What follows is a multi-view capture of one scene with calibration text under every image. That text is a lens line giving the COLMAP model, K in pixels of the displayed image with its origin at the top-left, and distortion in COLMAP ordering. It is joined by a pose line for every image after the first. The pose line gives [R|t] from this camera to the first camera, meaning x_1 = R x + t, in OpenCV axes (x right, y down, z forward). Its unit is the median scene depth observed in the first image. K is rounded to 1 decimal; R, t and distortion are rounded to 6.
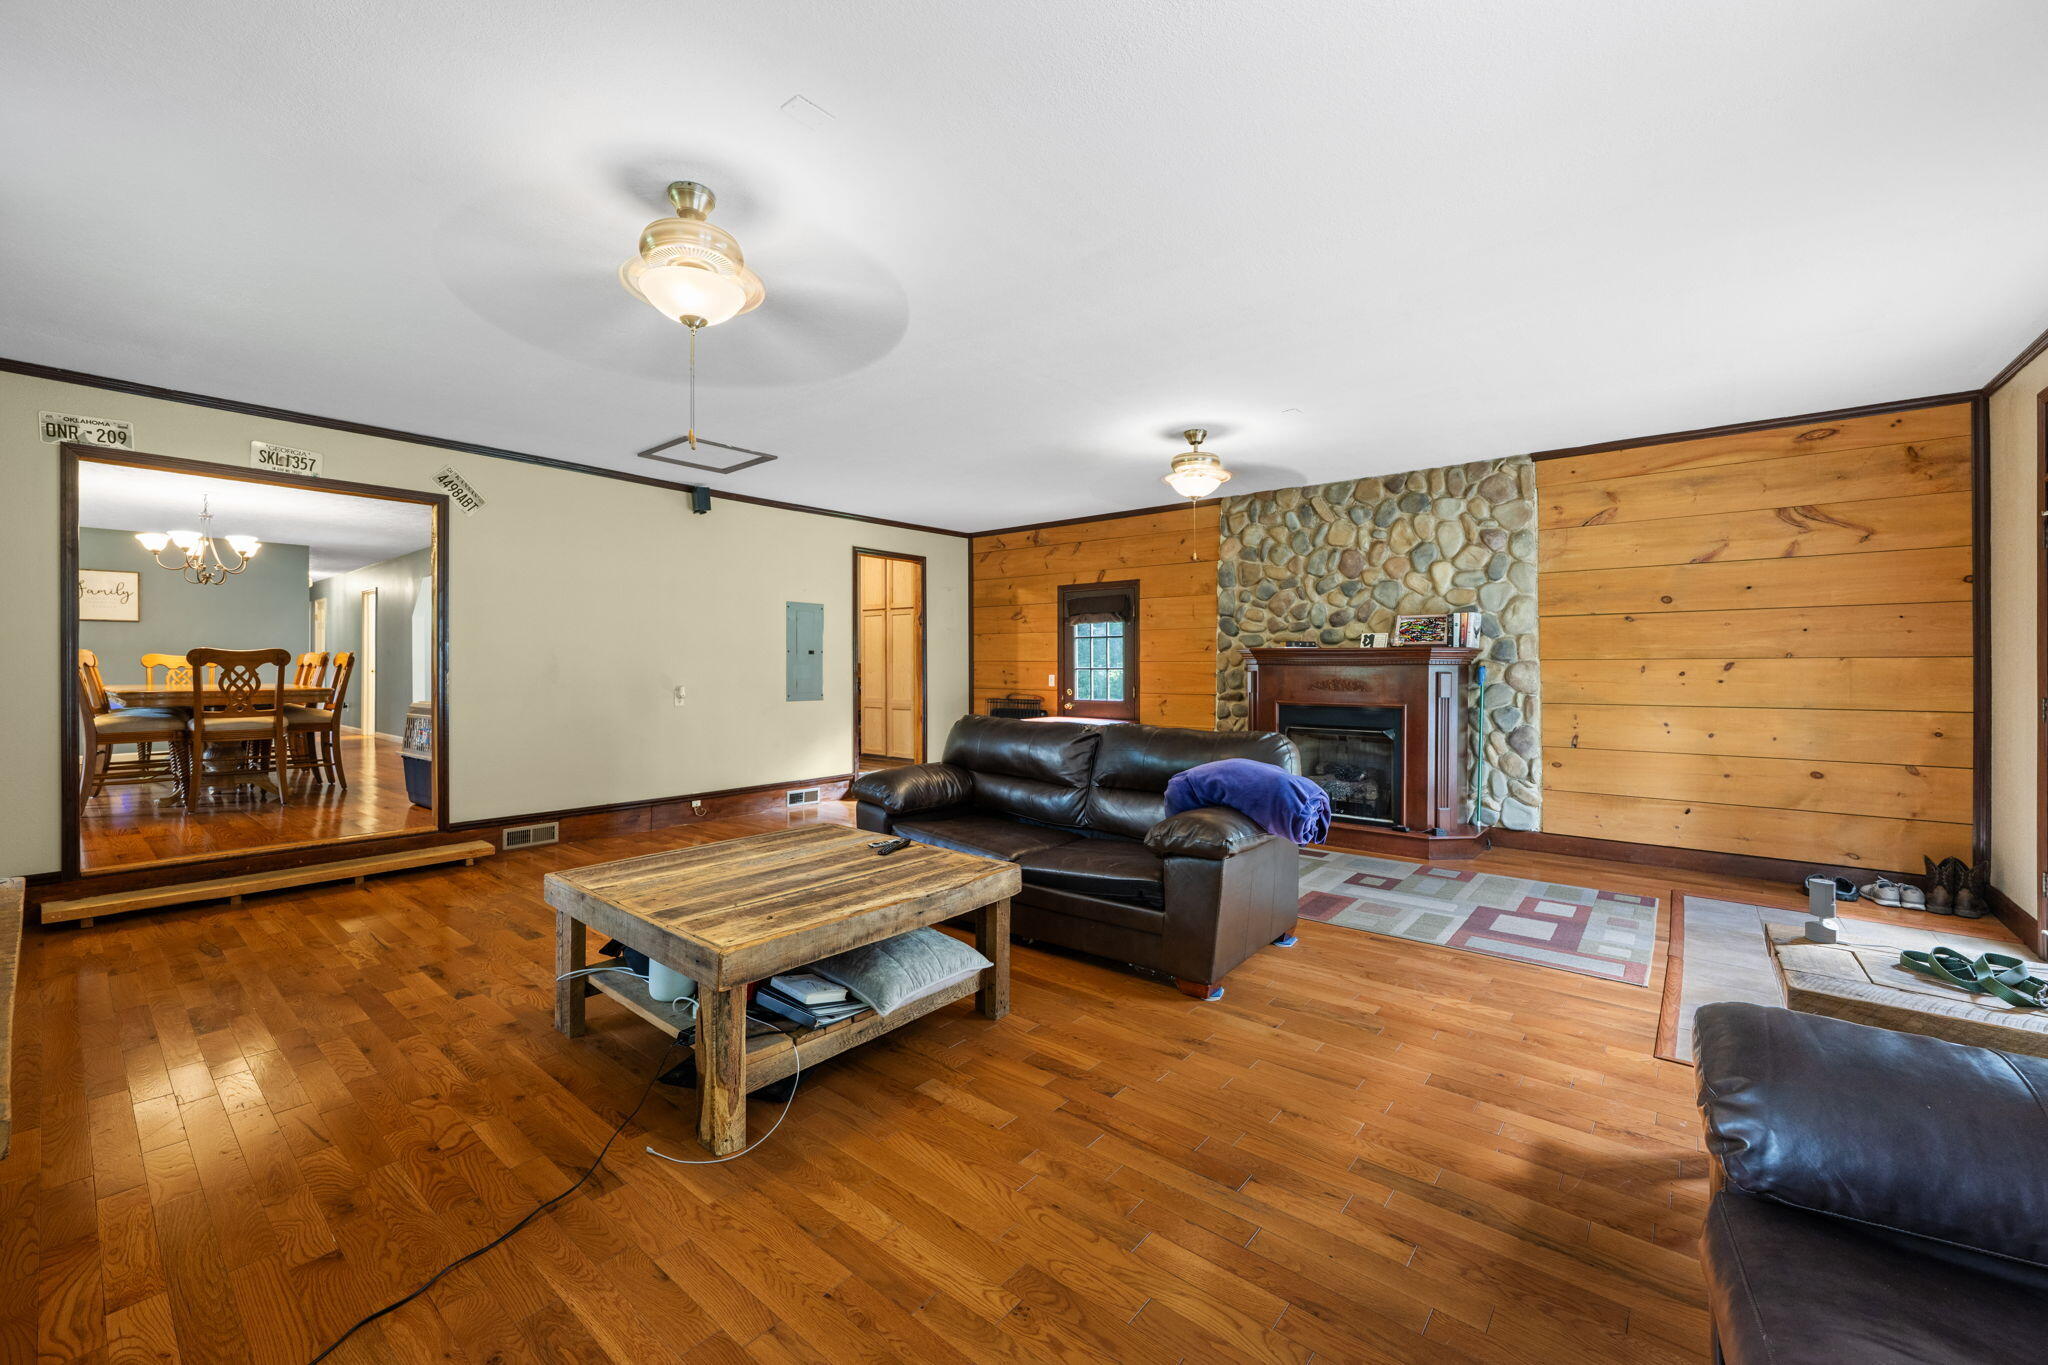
lens RADIAL K [[805.8, 0, 1024.0], [0, 805.8, 682.5], [0, 0, 1]] dist [0.001423, 0.000139]
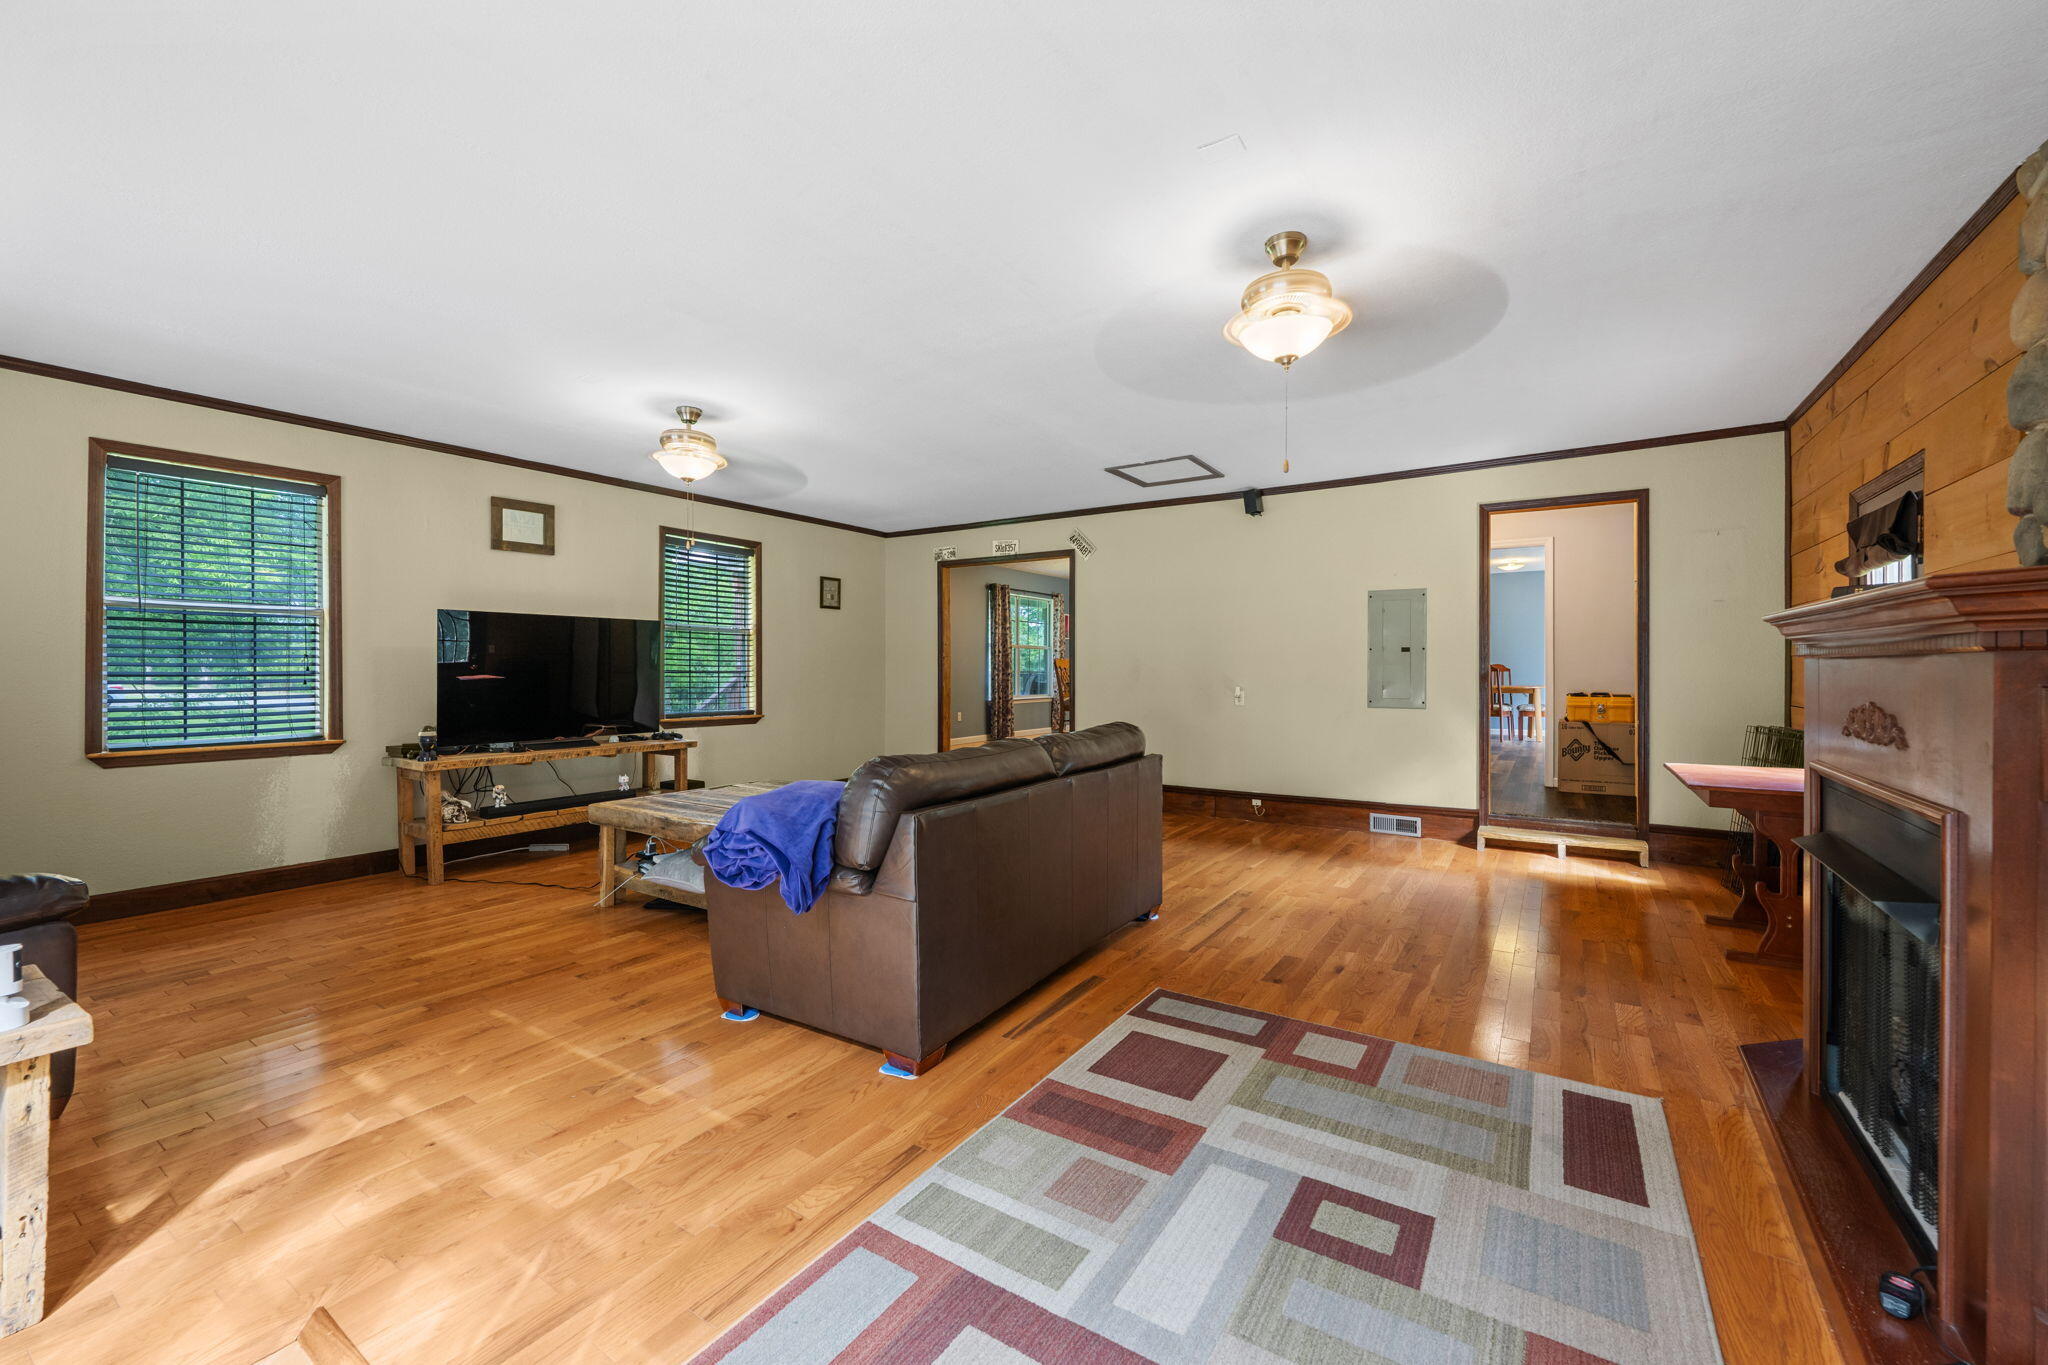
lens RADIAL K [[828.2, 0, 1024.0], [0, 828.2, 682.5], [0, 0, 1]] dist [-0.000251, -0.000093]
pose [[0.111473, 0.013319, -0.993678, 0.950412], [-0.018978, 0.999756, 0.011271, -0.010752], [0.993586, 0.017601, 0.111699, 0.950570]]
